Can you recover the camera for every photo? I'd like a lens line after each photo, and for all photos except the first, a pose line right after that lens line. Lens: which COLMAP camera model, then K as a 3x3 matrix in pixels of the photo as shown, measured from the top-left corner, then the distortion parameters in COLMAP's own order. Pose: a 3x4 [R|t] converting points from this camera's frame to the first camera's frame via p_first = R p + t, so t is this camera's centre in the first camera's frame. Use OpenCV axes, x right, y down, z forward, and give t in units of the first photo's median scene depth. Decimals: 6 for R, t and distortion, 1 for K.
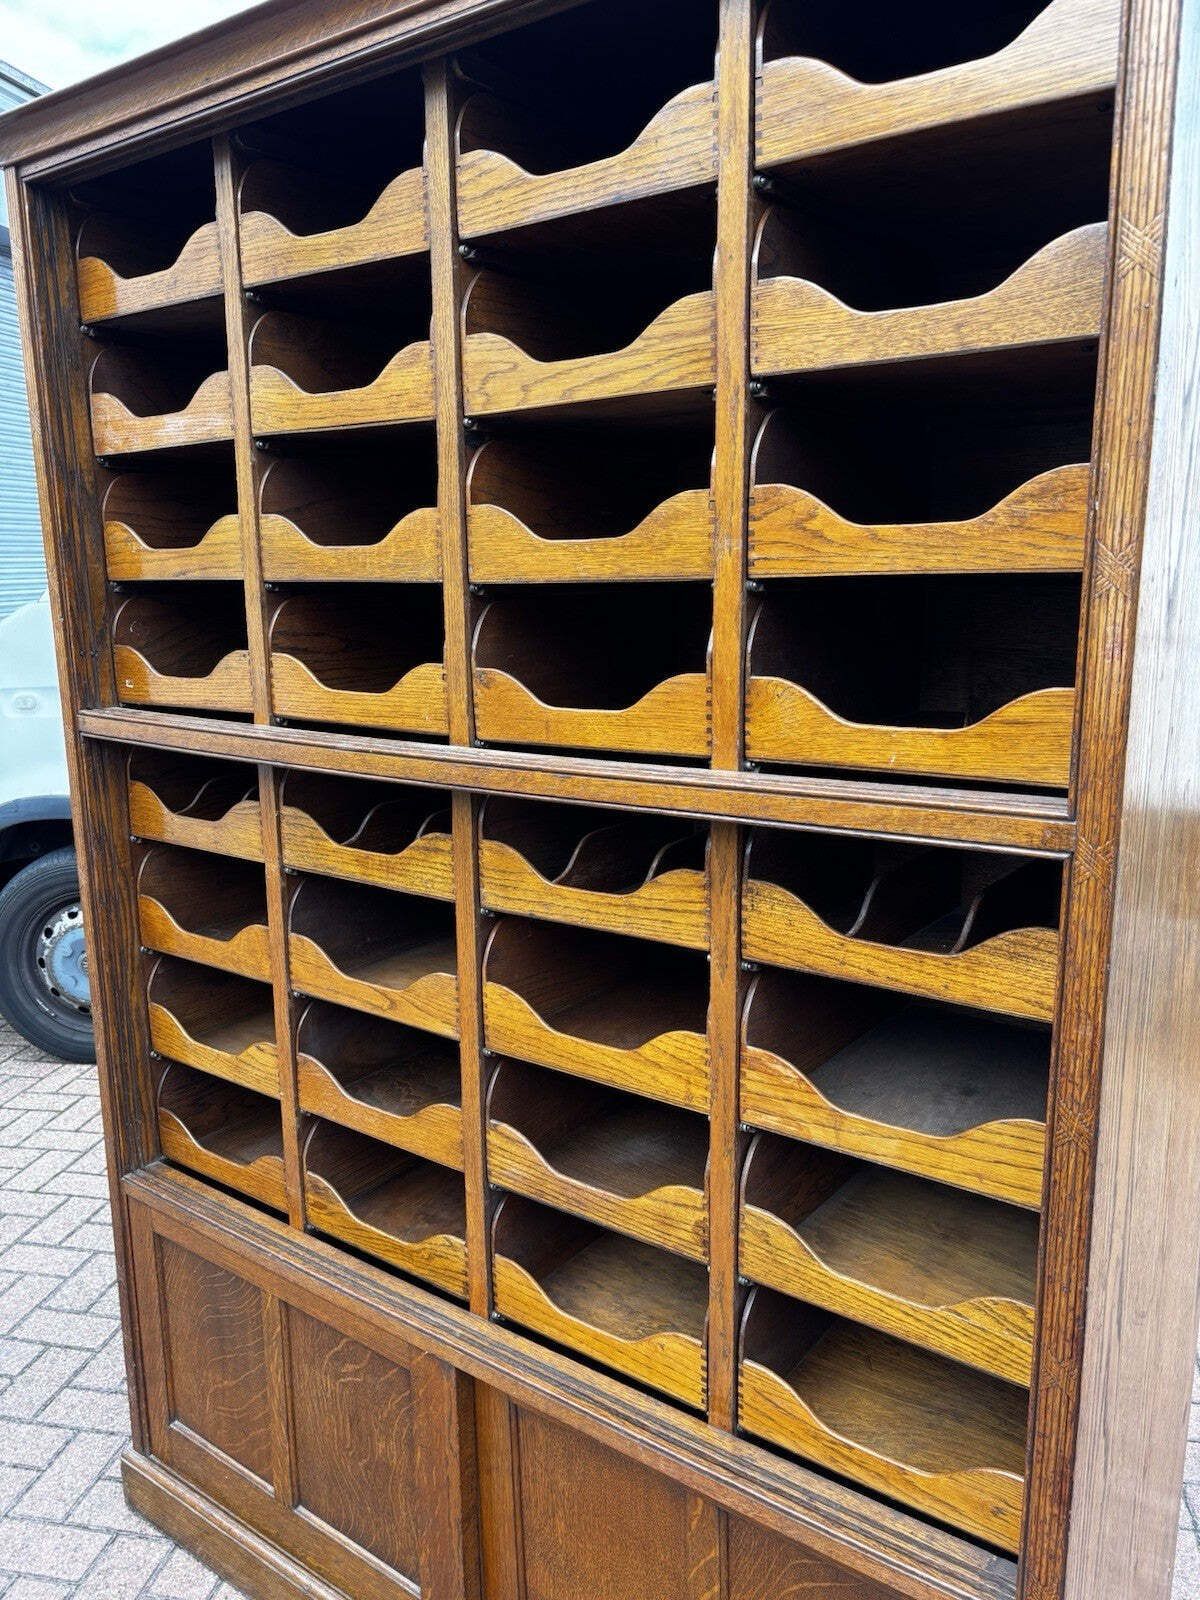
lens RADIAL K [[1206.9, 0, 594.7], [0, 1206.9, 799.0], [0, 0, 1]] dist [0.045286, -0.058978]
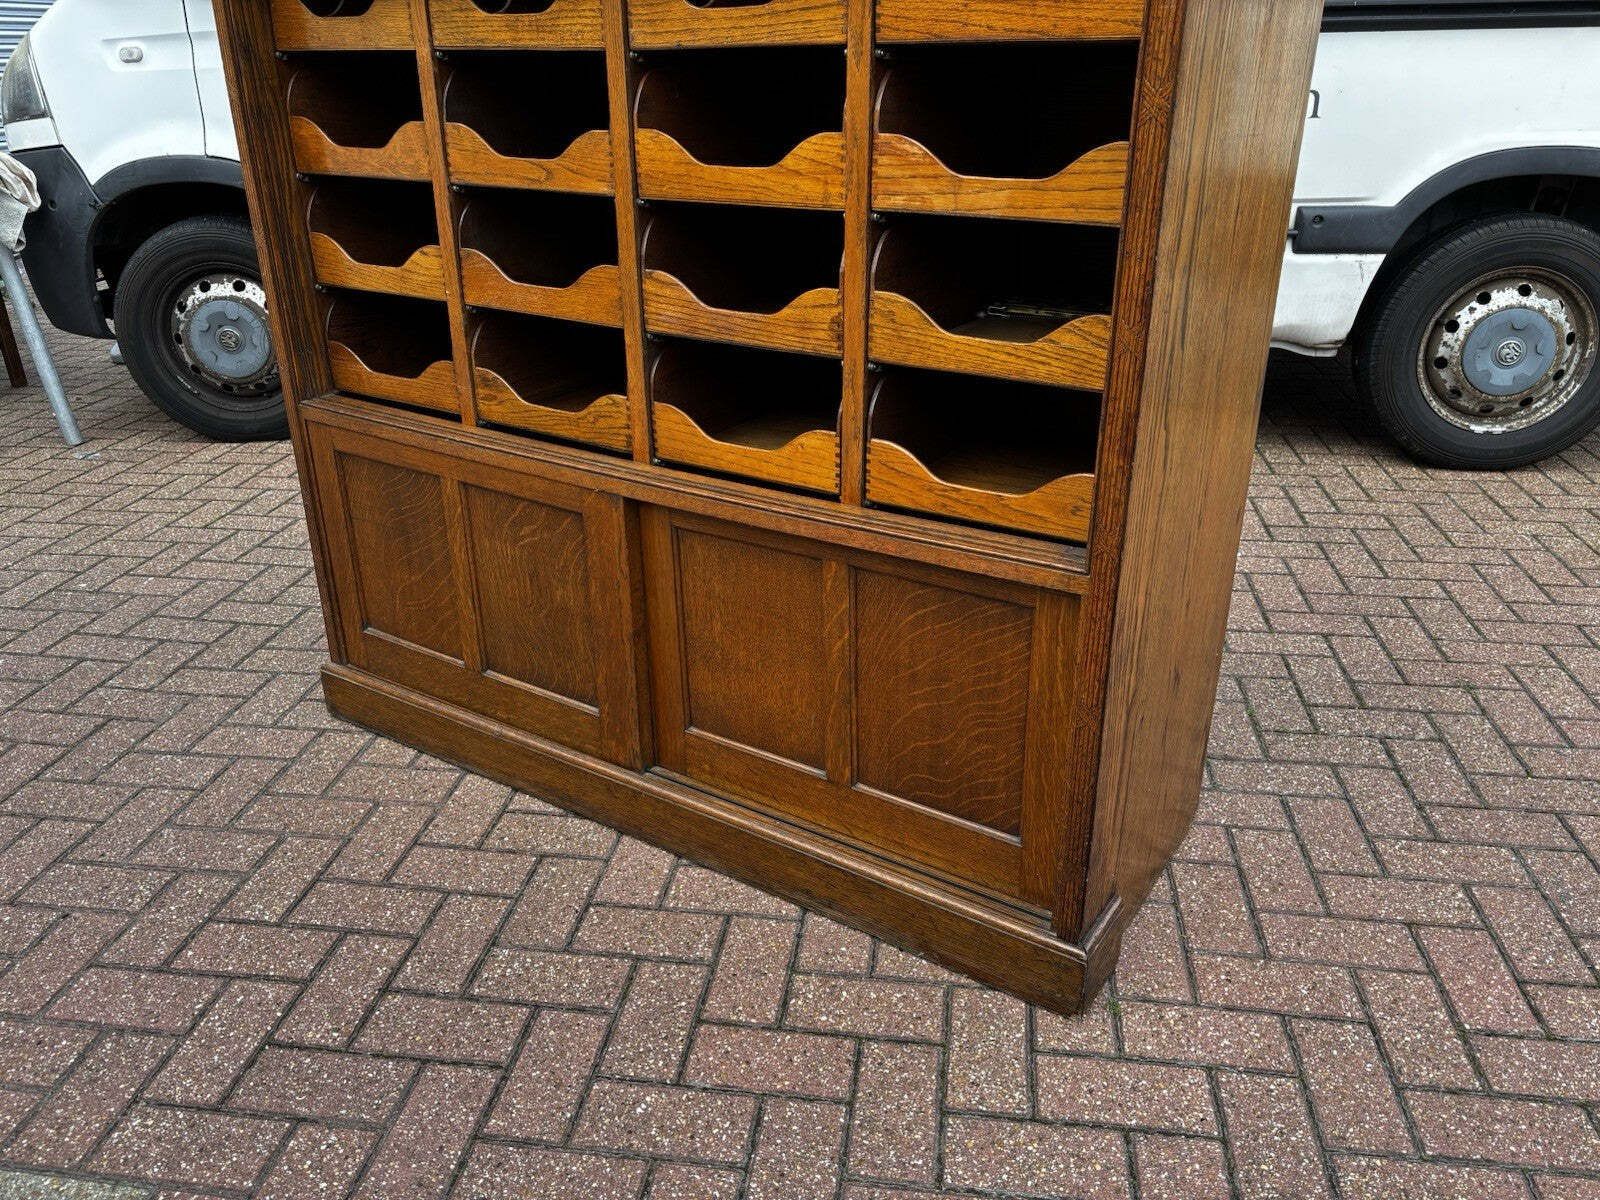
lens RADIAL K [[1206.9, 0, 805.8], [0, 1206.9, 605.6], [0, 0, 1]] dist [0.045286, -0.058978]
pose [[0.997854, -0.015643, 0.063582, -0.016027], [0.000943, 0.974373, 0.224938, 0.318910], [-0.065471, -0.224395, 0.972296, -0.151487]]
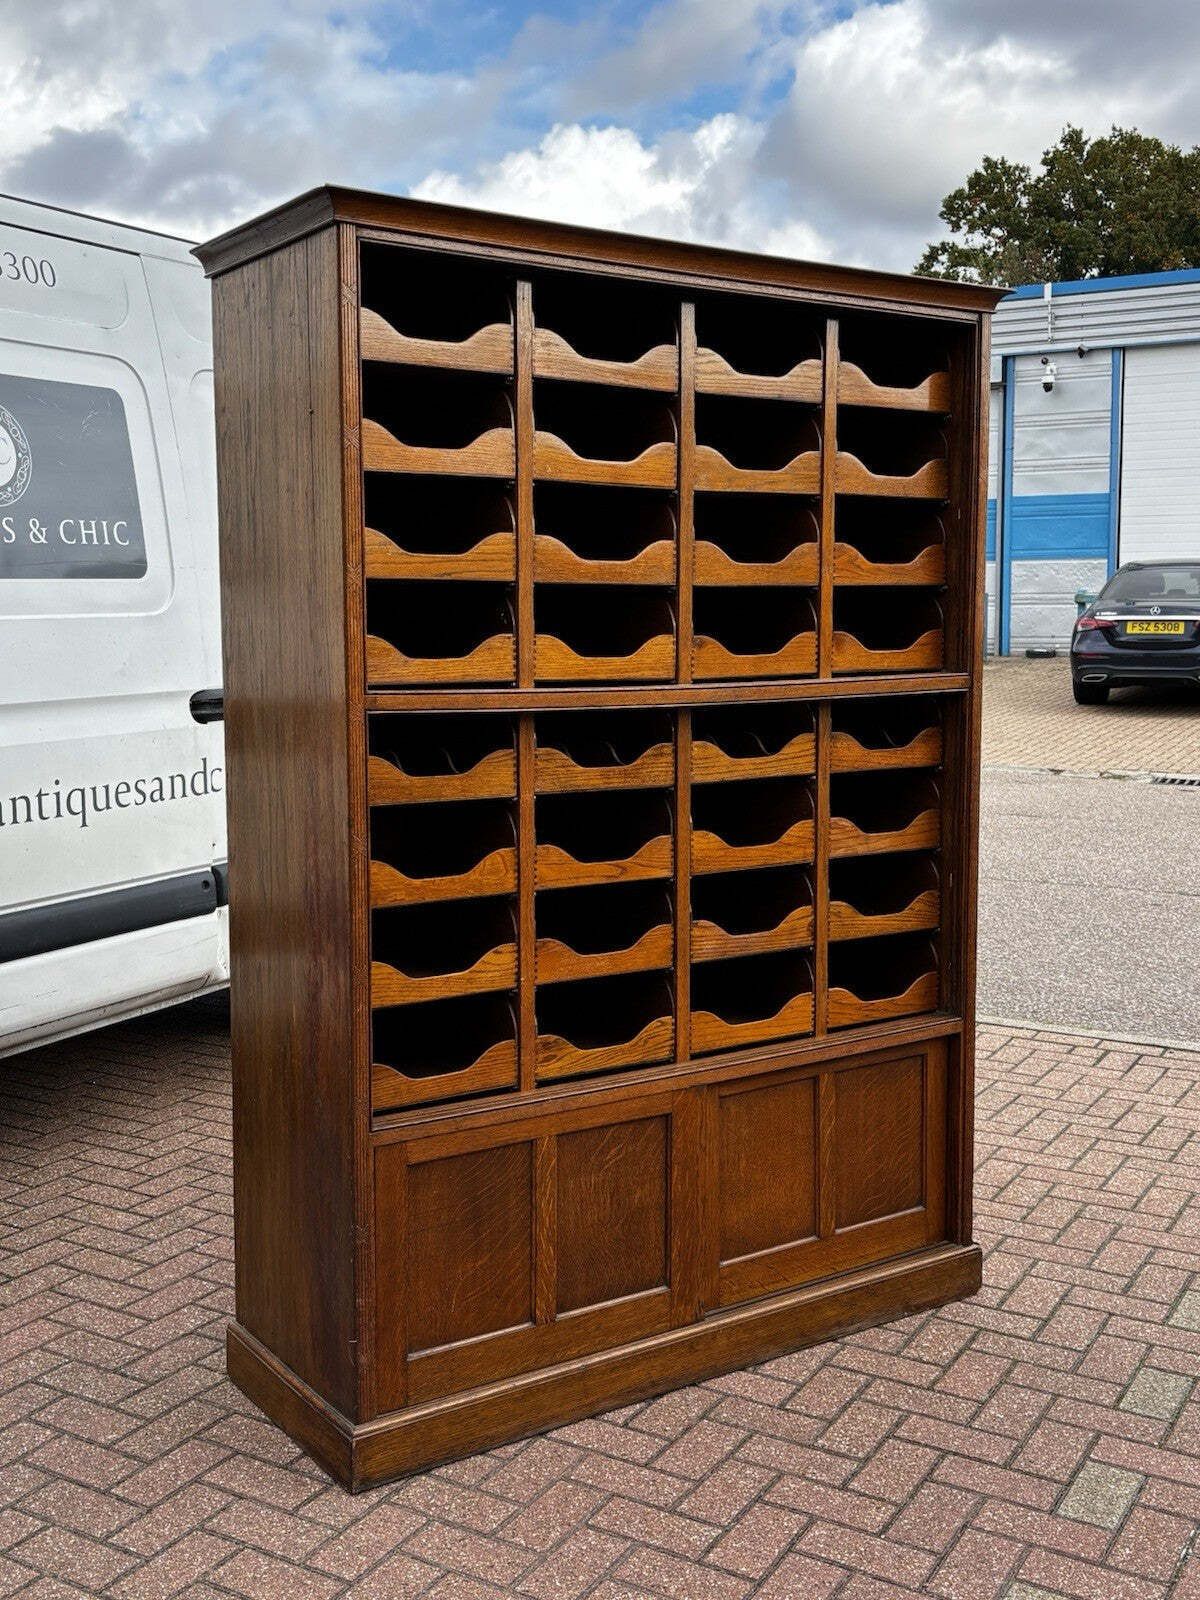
lens RADIAL K [[1676.1, 0, 598.2], [0, 1676.1, 797.8], [0, 0, 1]] dist [0.125374, -0.328089]
pose [[0.324092, -0.082310, 0.942438, -2.214533], [0.178963, 0.983554, 0.024359, 0.029933], [-0.928944, 0.160767, 0.333492, 0.360323]]
